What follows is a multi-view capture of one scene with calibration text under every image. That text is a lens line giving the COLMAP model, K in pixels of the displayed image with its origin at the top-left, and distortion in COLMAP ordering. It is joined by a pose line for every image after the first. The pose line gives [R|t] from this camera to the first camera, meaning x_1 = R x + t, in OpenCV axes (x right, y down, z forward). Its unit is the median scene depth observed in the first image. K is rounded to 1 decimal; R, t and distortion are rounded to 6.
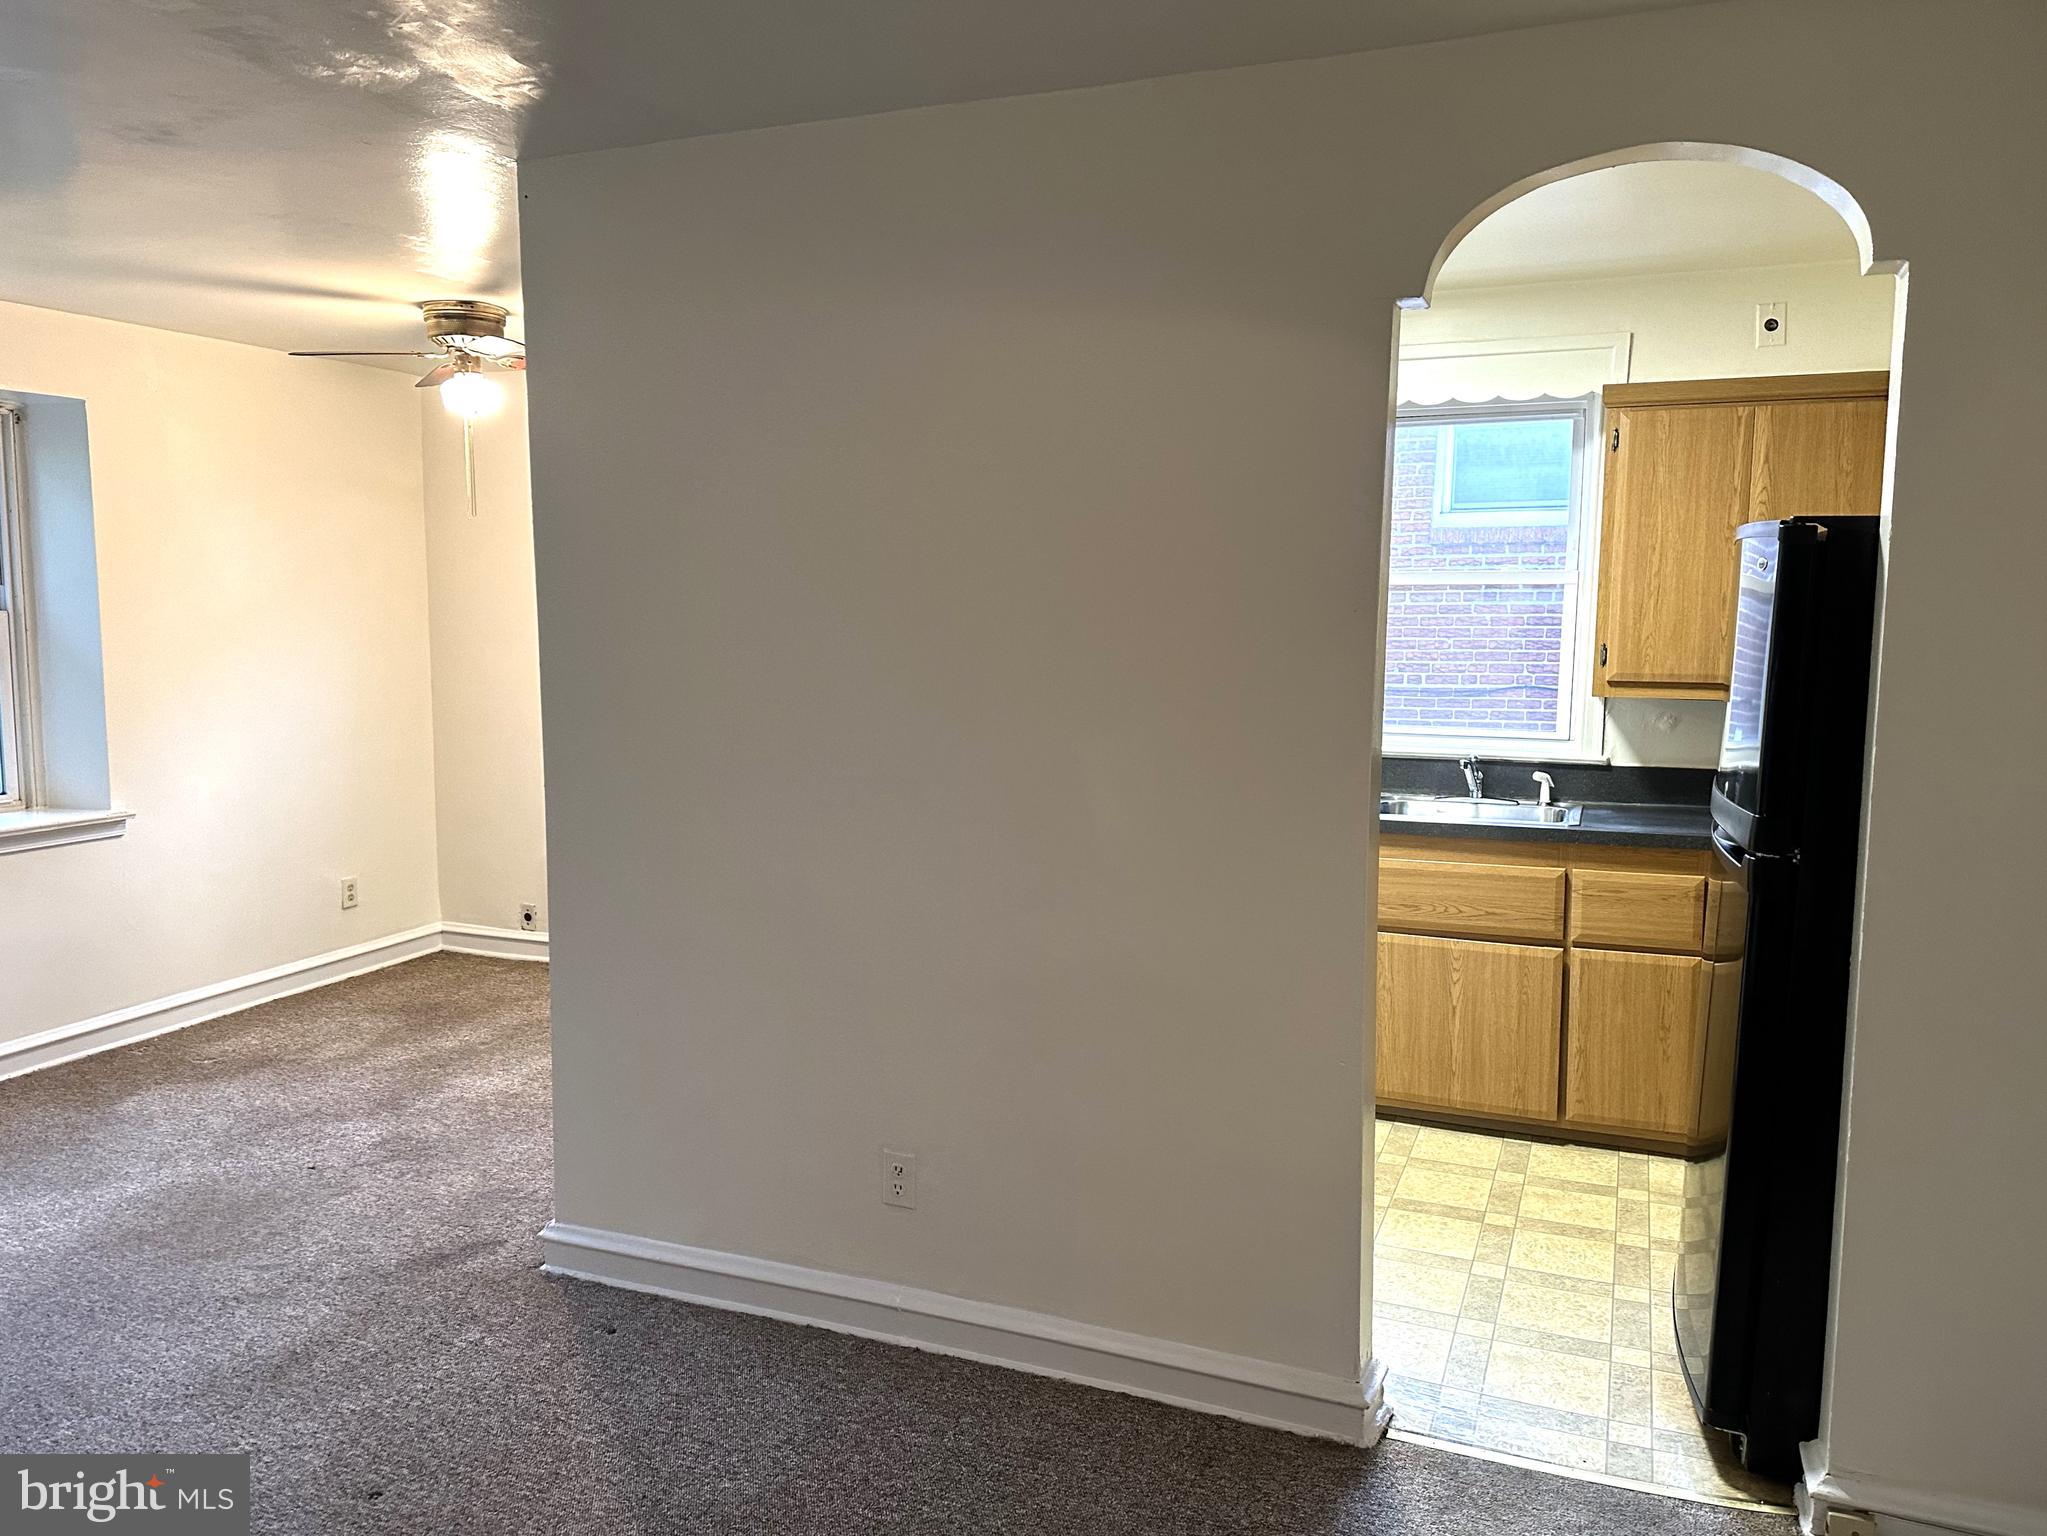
lens RADIAL K [[1458.5, 0, 996.9], [0, 1458.5, 734.7], [0, 0, 1]] dist [0.030116, -0.035107]
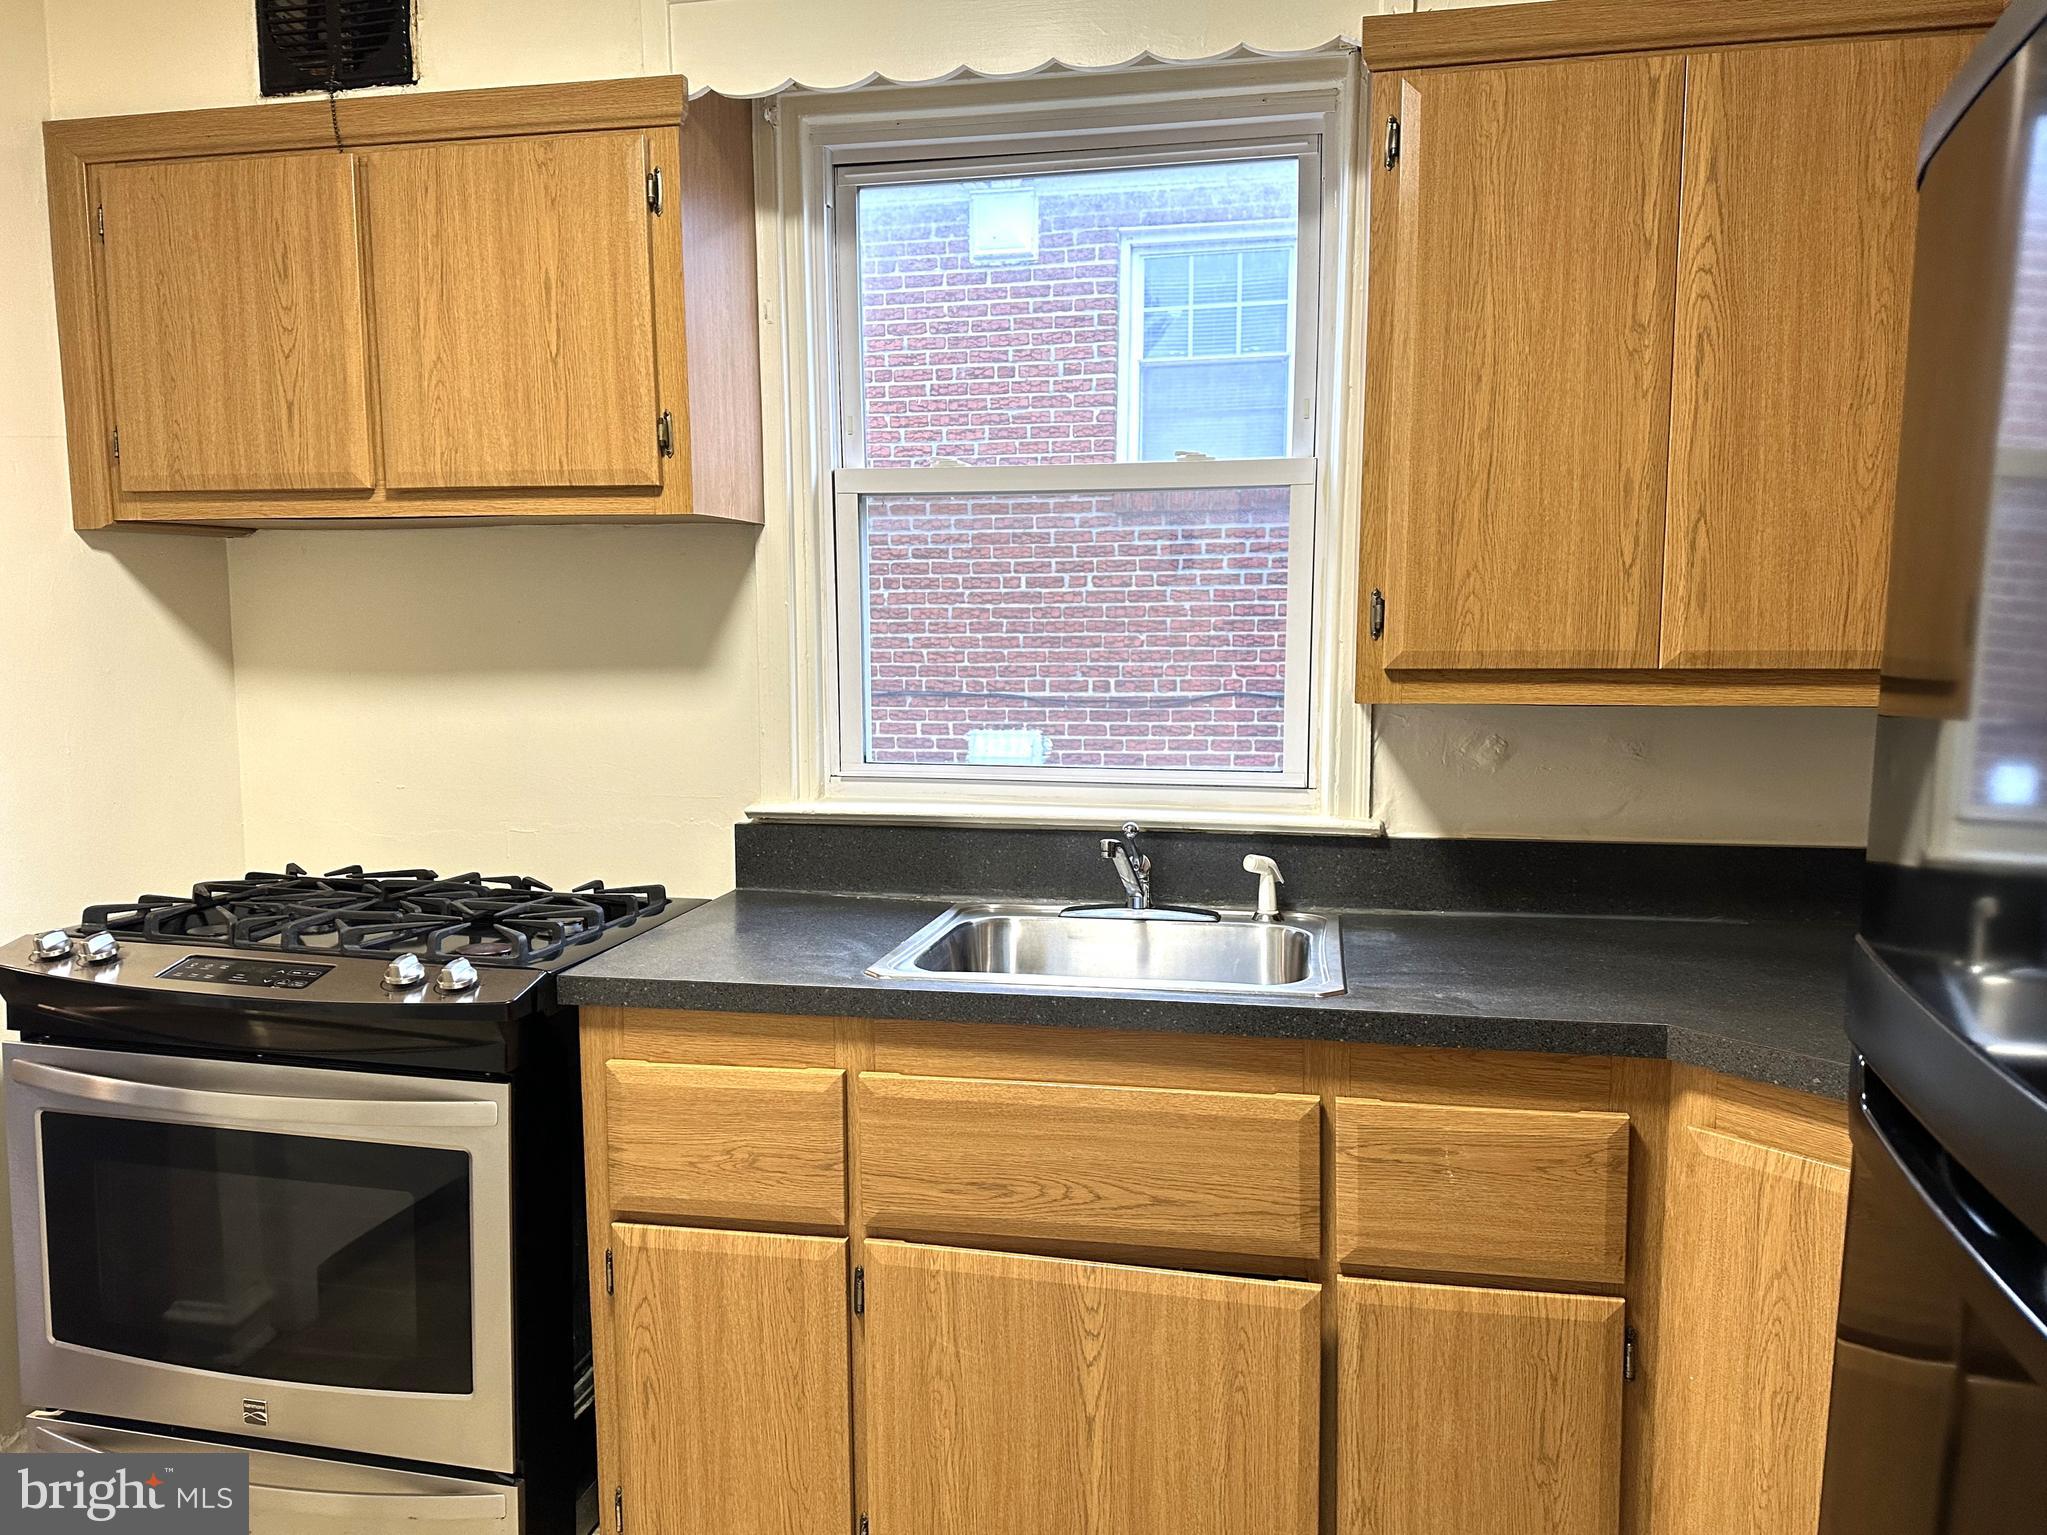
lens RADIAL K [[1458.5, 0, 1010.4], [0, 1458.5, 723.0], [0, 0, 1]] dist [0.030116, -0.035107]
pose [[0.981593, -0.023527, 0.189532, 0.210460], [0.027124, 0.999497, -0.016406, -0.015452], [-0.189050, 0.021245, 0.981738, 0.567732]]
